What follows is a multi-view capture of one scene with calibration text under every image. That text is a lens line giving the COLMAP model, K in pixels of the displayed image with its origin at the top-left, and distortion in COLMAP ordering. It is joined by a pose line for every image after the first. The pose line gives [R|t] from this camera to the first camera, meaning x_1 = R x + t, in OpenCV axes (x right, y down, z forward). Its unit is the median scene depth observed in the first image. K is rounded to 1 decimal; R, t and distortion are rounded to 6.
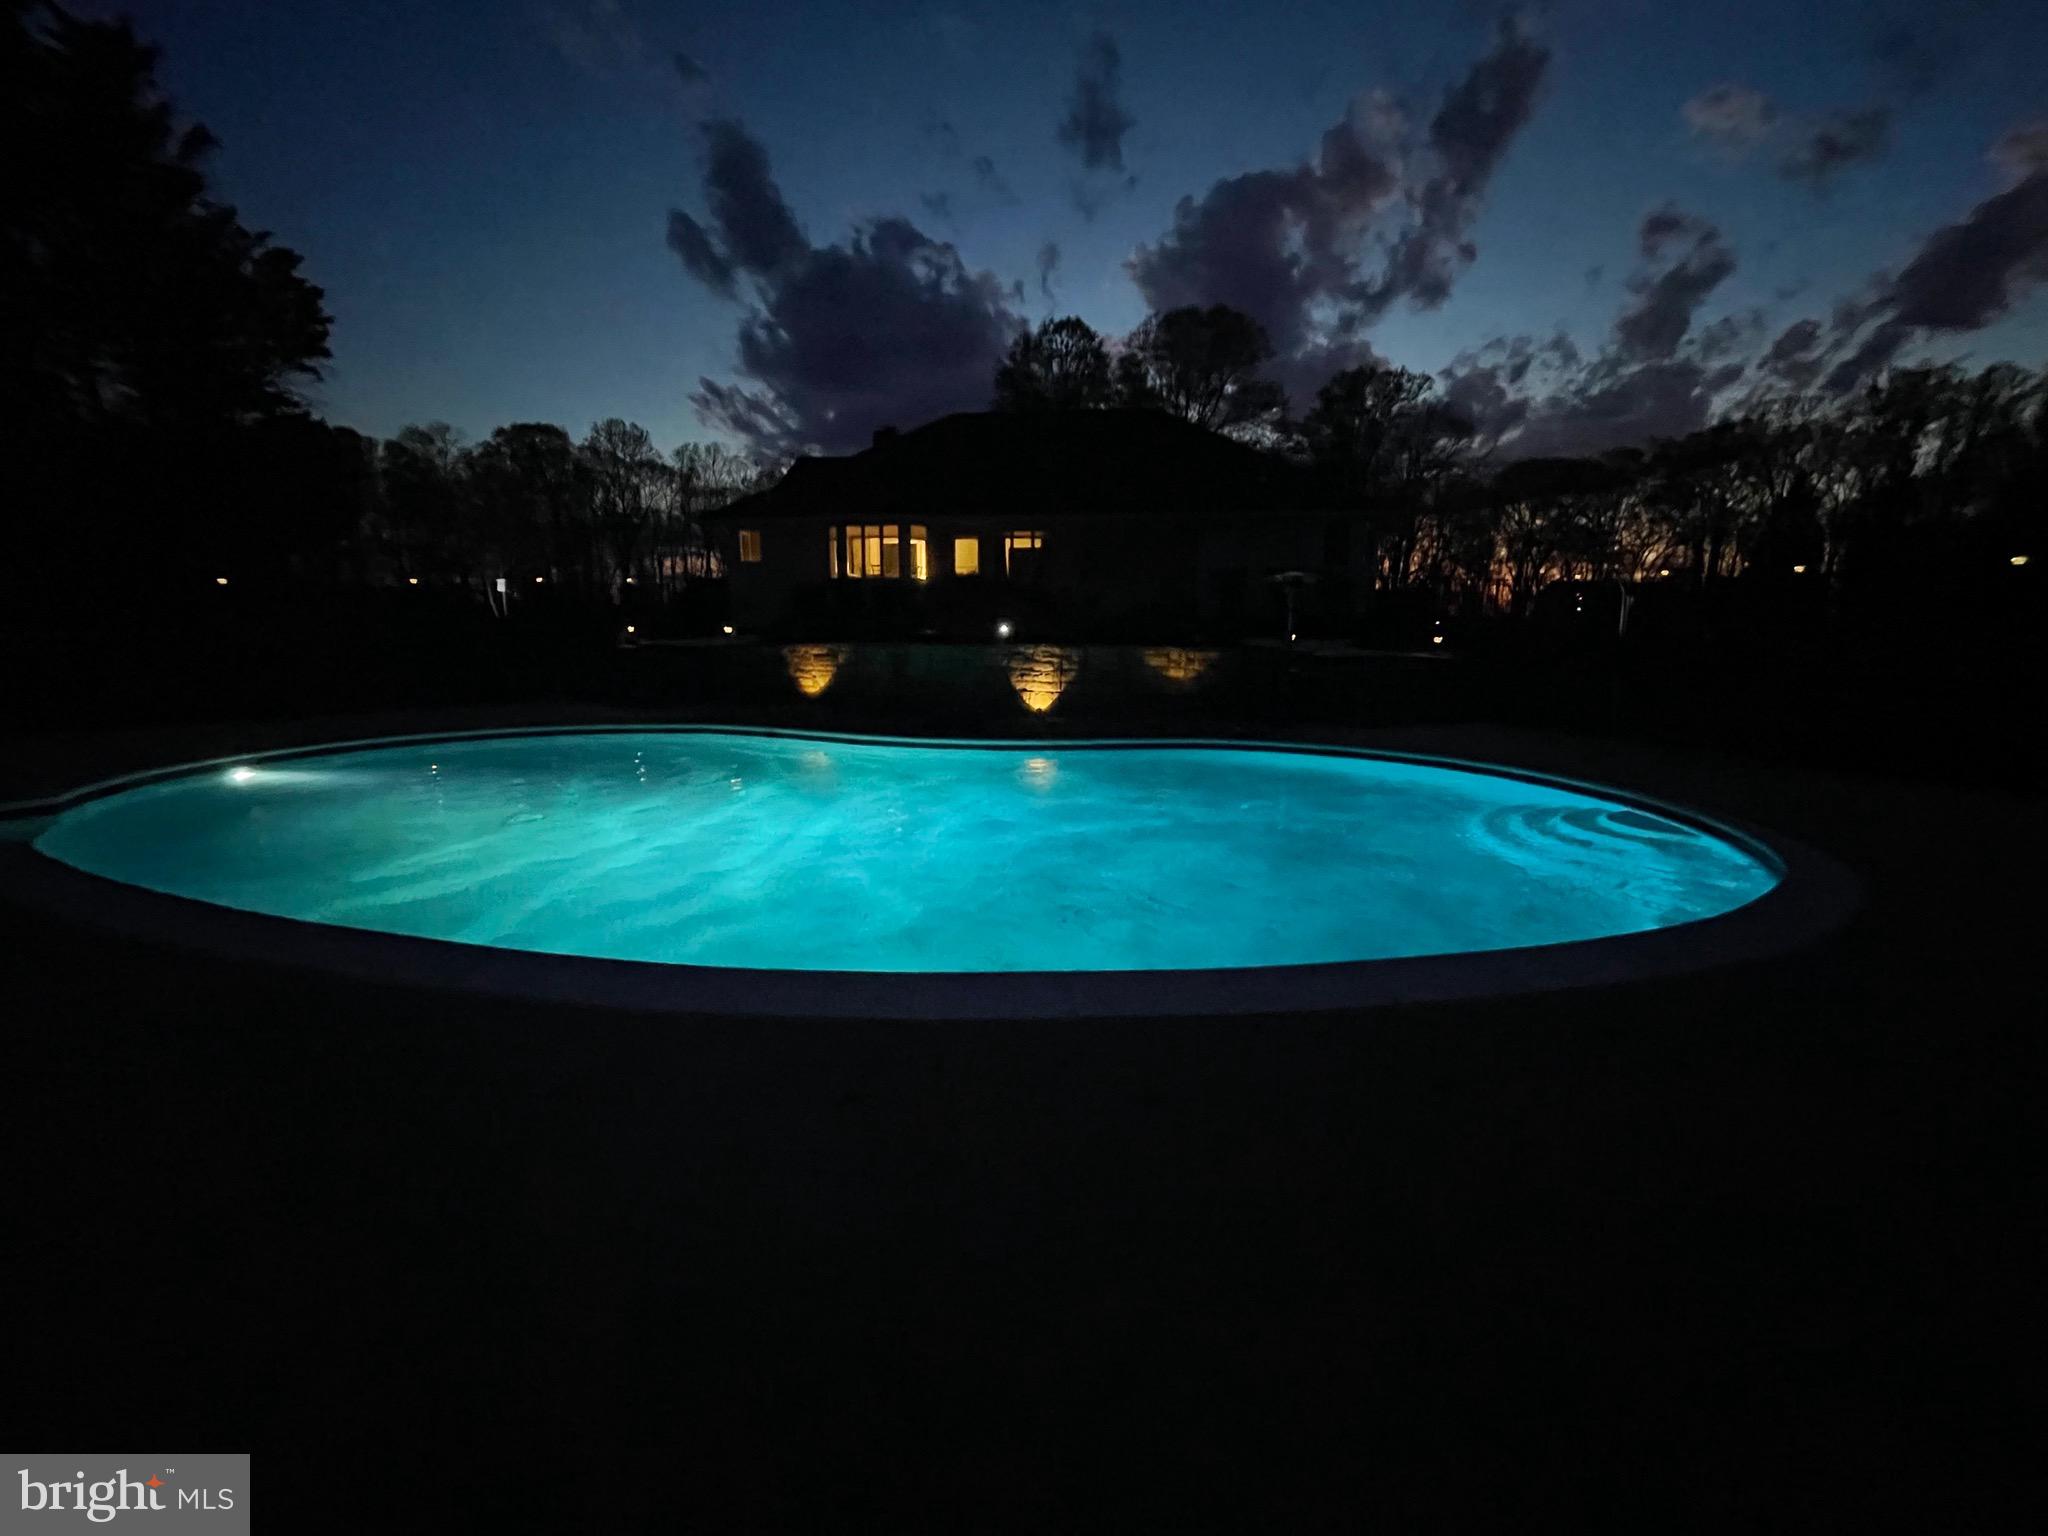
lens RADIAL K [[840.8, 0, 1024.0], [0, 840.8, 768.0], [0, 0, 1]] dist [0.000112, 0.000201]
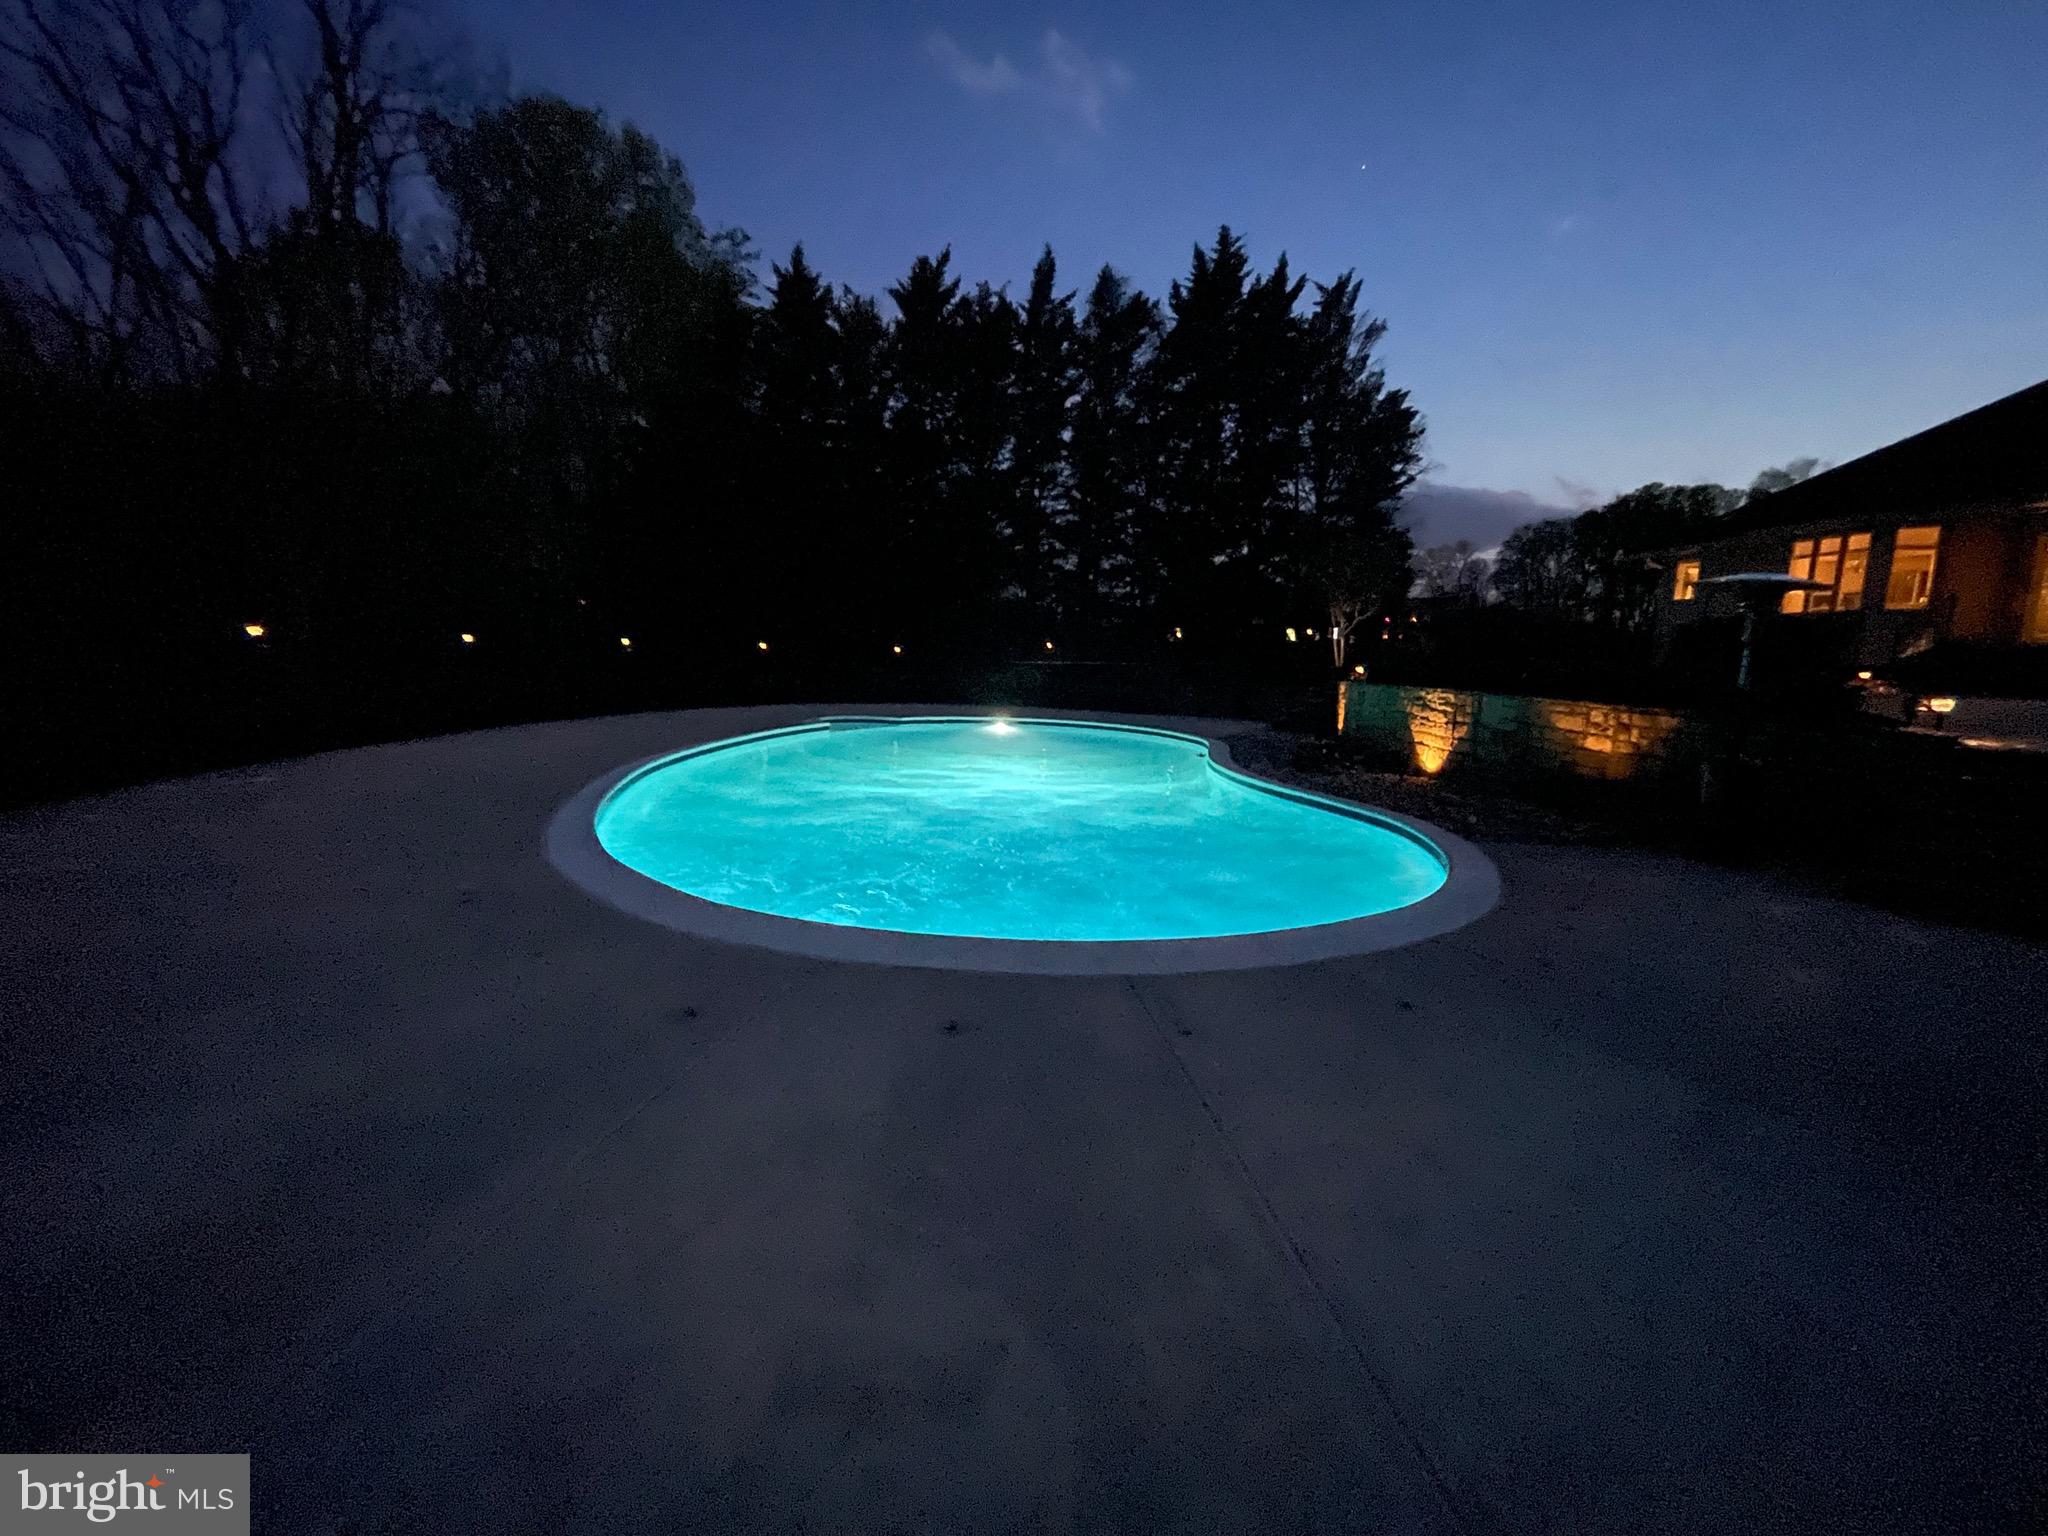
lens RADIAL K [[853.2, 0, 1017.1], [0, 853.2, 765.7], [0, 0, 1]] dist [-0.021543, 0.018348]
pose [[0.171012, 0.130797, -0.976549, 0.747909], [-0.195896, 0.975875, 0.096402, -0.072214], [0.965598, 0.174817, 0.192509, 0.449240]]
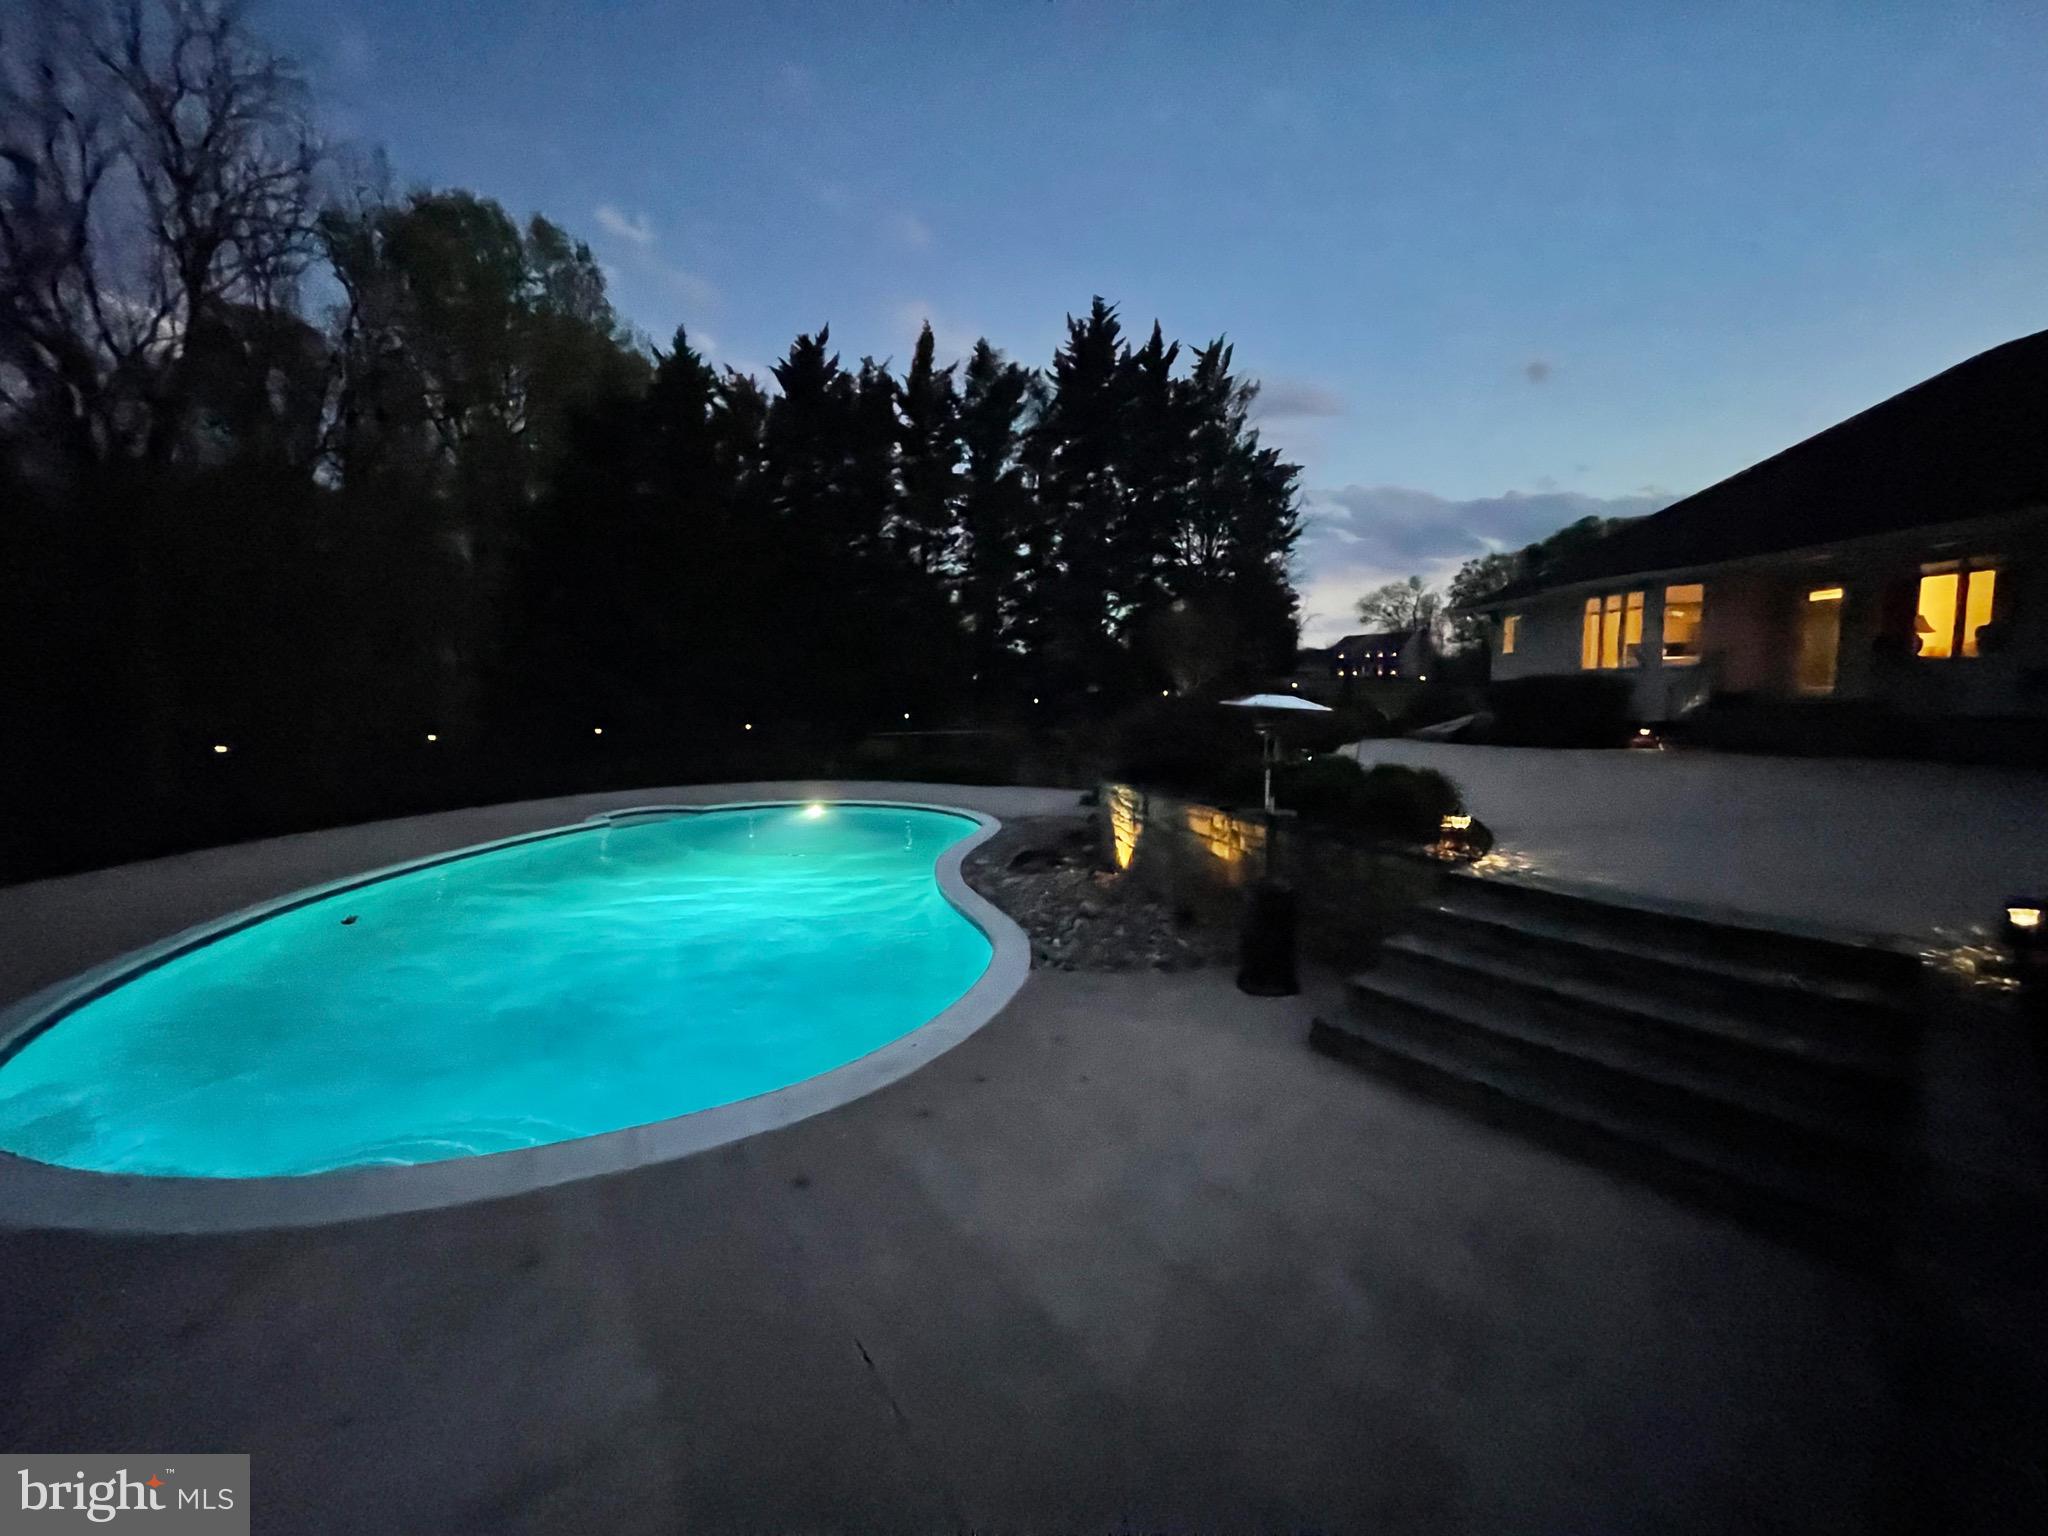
lens RADIAL K [[840.8, 0, 1024.0], [0, 840.8, 768.0], [0, 0, 1]] dist [0.000112, 0.000201]
pose [[0.189423, 0.078064, -0.978788, 0.768924], [-0.159541, 0.986035, 0.047766, -0.181227], [0.968848, 0.147109, 0.199232, 0.728027]]
